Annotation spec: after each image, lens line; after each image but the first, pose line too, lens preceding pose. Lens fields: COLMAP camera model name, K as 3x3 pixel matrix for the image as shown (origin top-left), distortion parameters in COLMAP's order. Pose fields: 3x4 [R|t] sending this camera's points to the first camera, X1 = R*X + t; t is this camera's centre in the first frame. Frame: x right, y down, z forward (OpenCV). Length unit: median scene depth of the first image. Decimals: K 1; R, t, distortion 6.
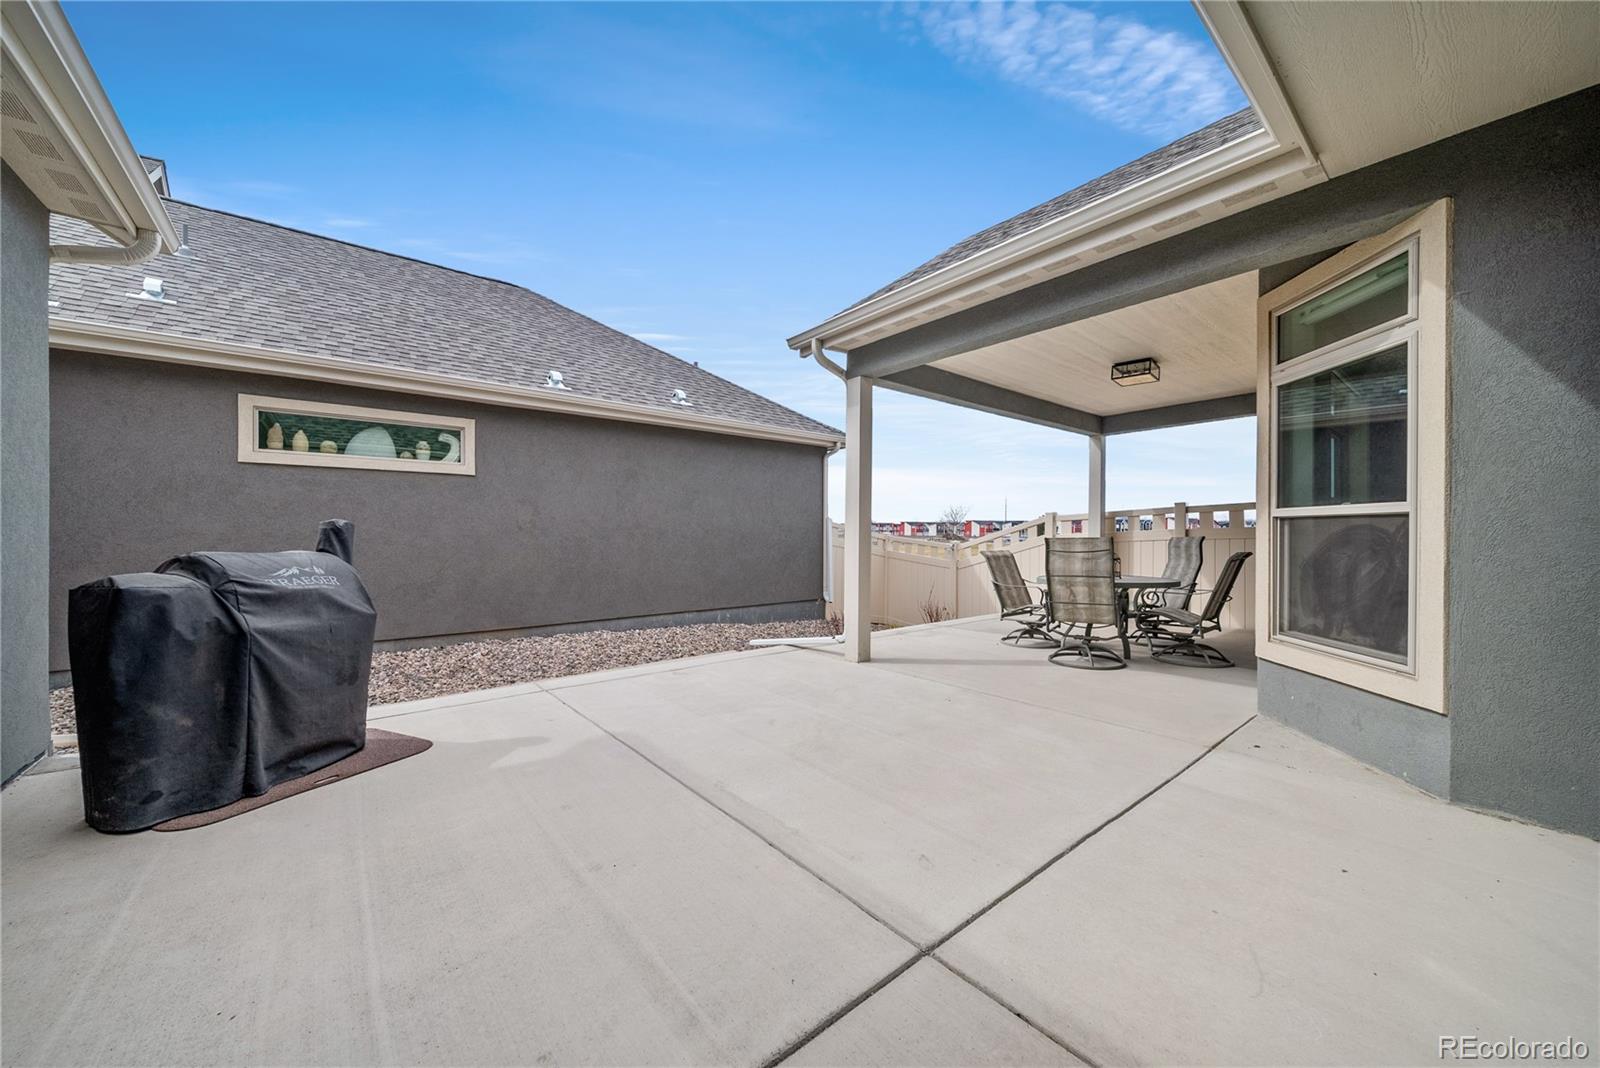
lens RADIAL K [[575.1, 0, 798.7], [0, 575.1, 538.1], [0, 0, 1]] dist [-0.001107, -0.000168]
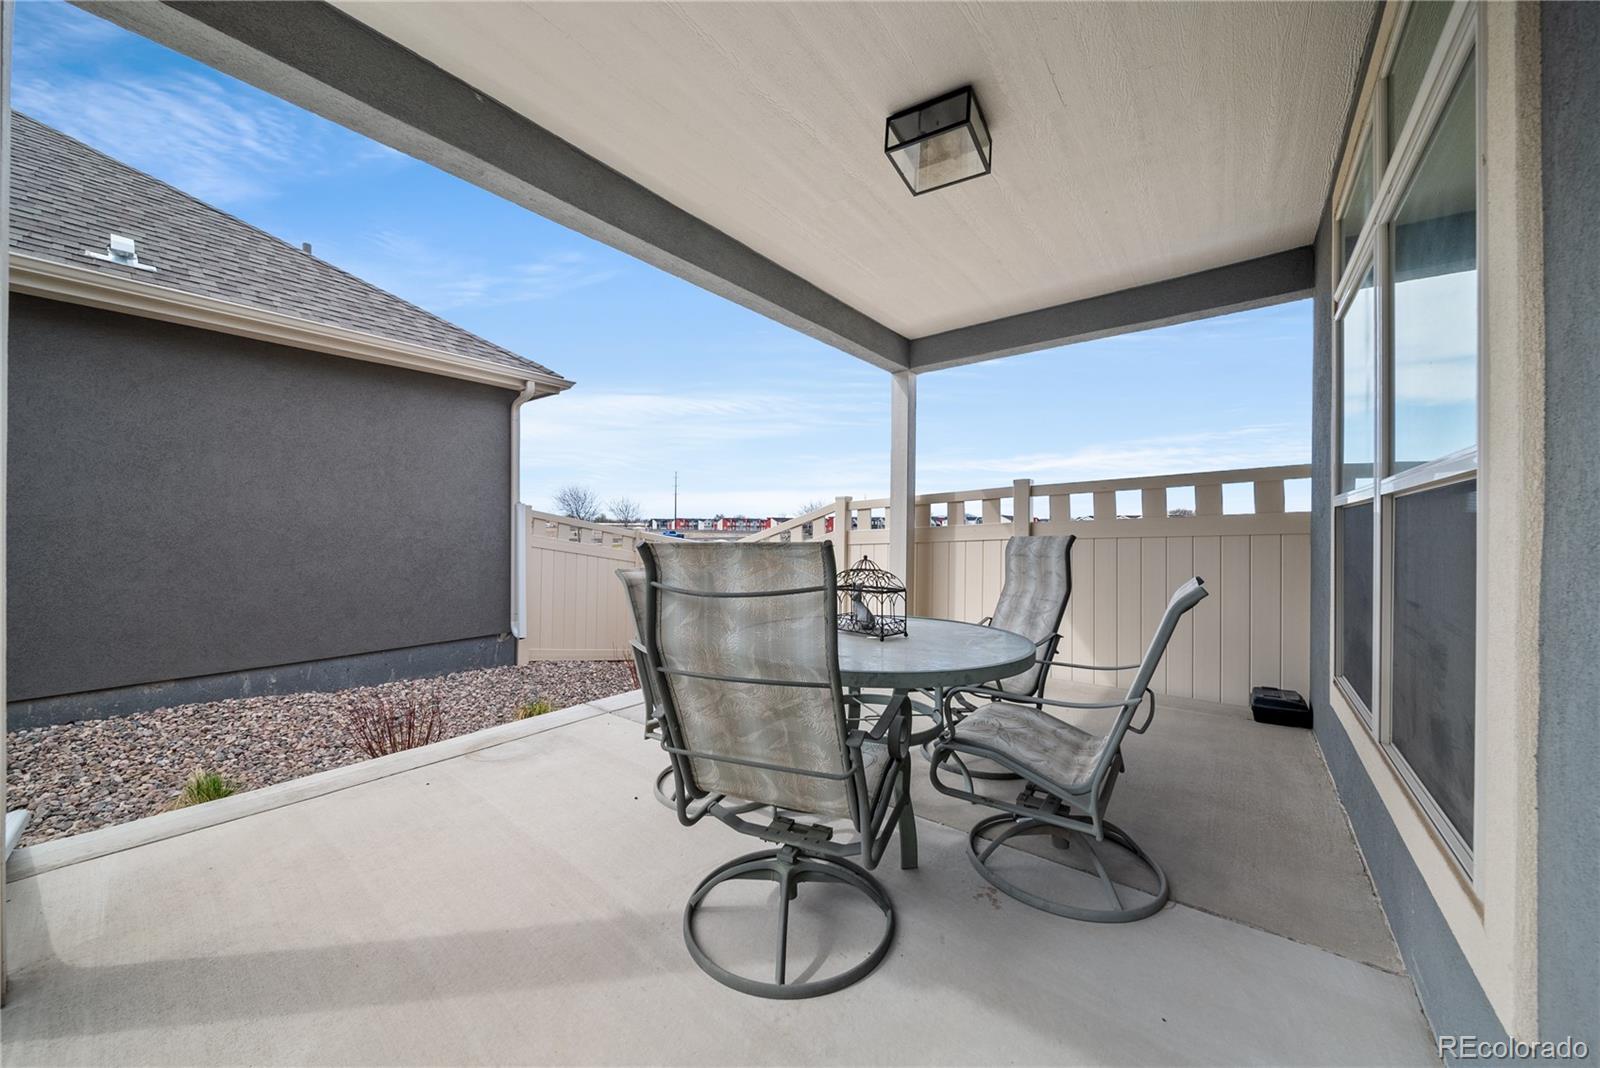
lens RADIAL K [[575.1, 0, 801.0], [0, 575.1, 532.4], [0, 0, 1]] dist [-0.001107, -0.000168]
pose [[0.972371, 0.002279, 0.233430, 0.266253], [-0.001678, 0.999995, -0.002775, -0.002918], [-0.233435, 0.002306, 0.972370, 0.419142]]
